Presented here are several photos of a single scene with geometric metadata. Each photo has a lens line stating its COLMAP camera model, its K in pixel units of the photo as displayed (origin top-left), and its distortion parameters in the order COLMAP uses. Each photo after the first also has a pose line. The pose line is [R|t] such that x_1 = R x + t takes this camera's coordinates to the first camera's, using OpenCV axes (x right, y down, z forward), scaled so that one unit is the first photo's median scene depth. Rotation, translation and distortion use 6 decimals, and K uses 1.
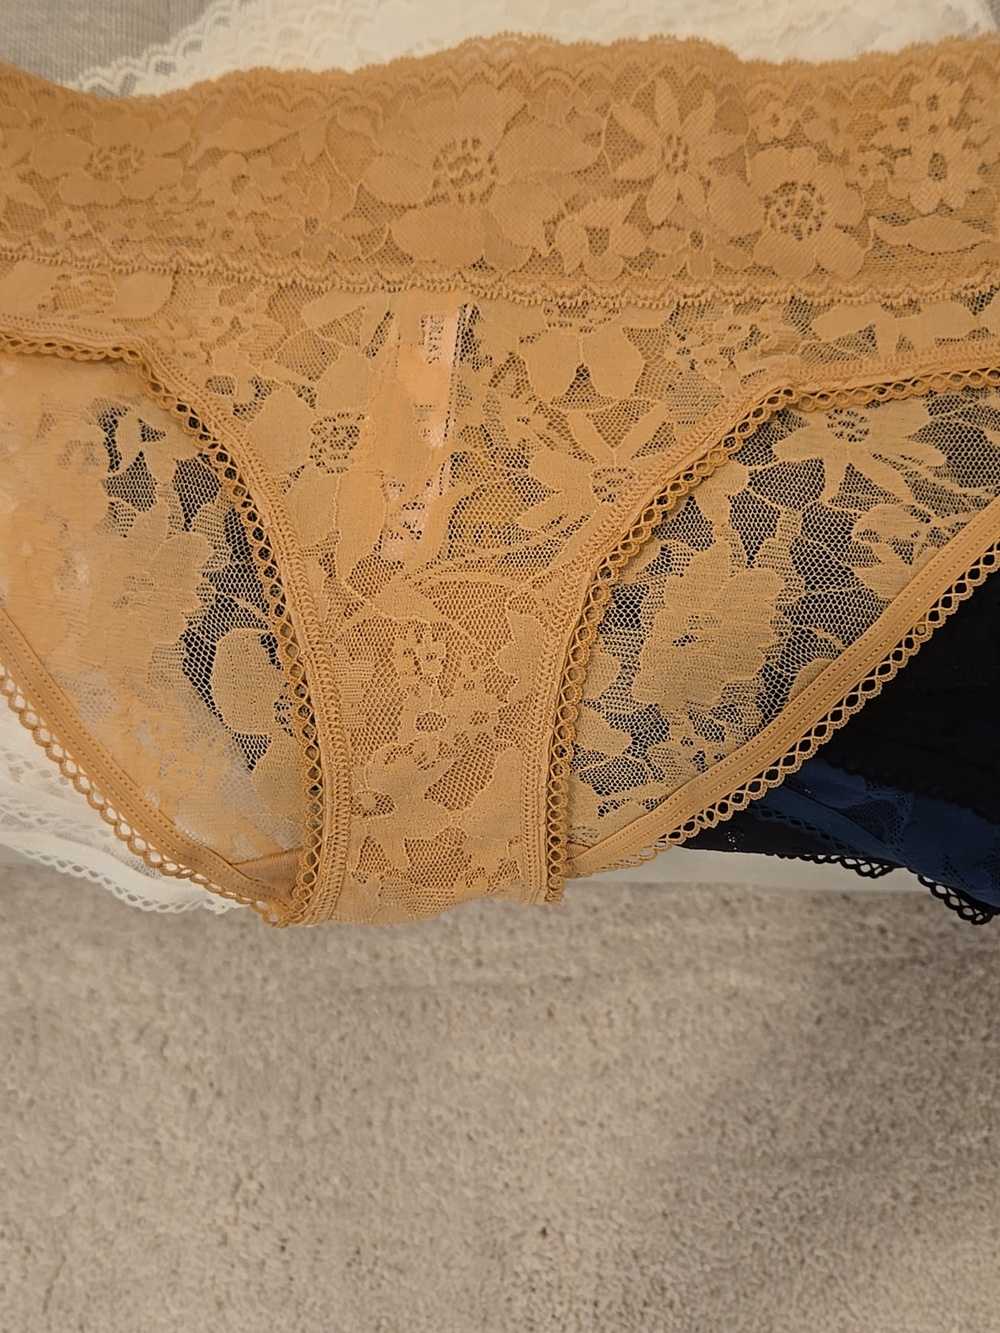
lens RADIAL K [[1510.1, 0, 499.8], [0, 1510.1, 705.8], [0, 0, 1]] dist [0.087887, -0.173977]
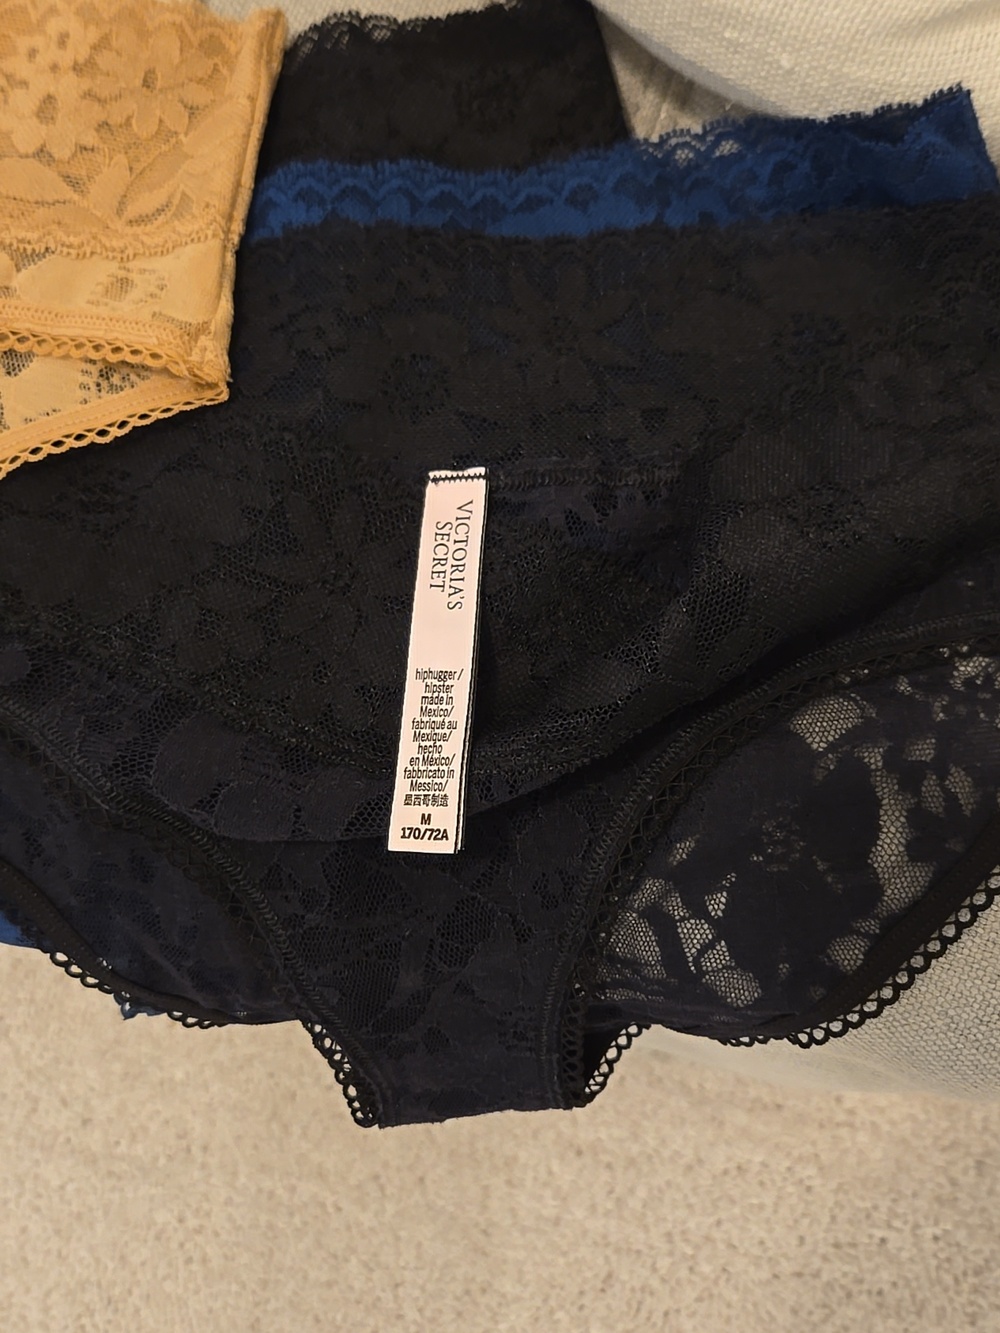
lens RADIAL K [[1510.1, 0, 499.8], [0, 1510.1, 705.8], [0, 0, 1]] dist [0.087887, -0.173977]
pose [[0.959820, 0.280322, 0.012874, 0.629961], [-0.280417, 0.959858, 0.006245, -0.090435], [-0.010607, -0.009604, 0.999898, 0.077491]]
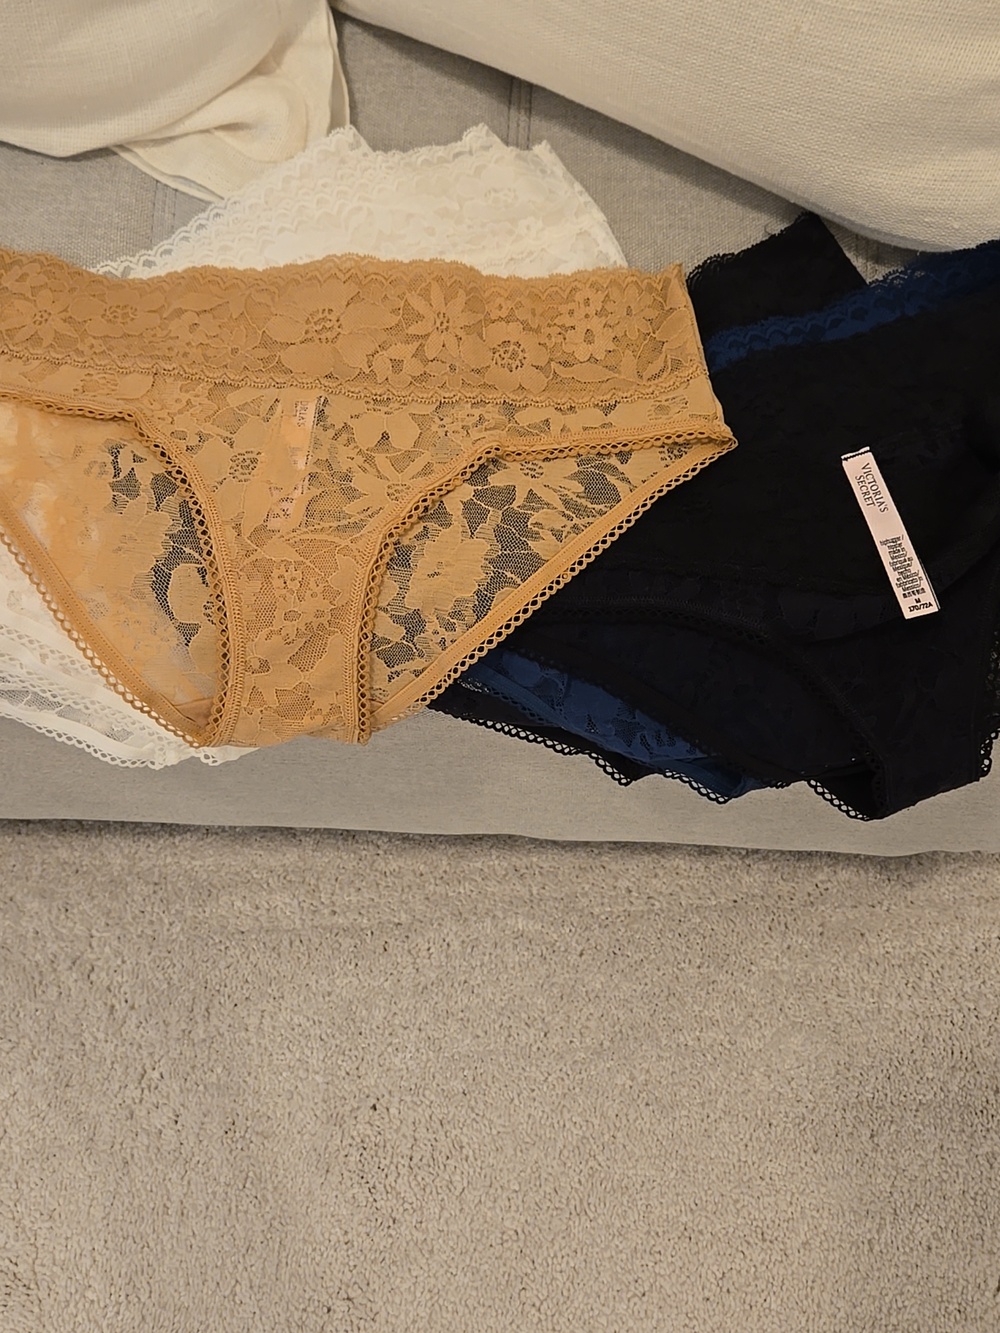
lens RADIAL K [[1510.1, 0, 499.8], [0, 1510.1, 705.8], [0, 0, 1]] dist [0.087887, -0.173977]
pose [[0.997381, 0.026406, 0.067330, 0.073039], [-0.017377, 0.991189, -0.131310, 0.309826], [-0.070204, 0.129796, 0.989052, -0.692972]]
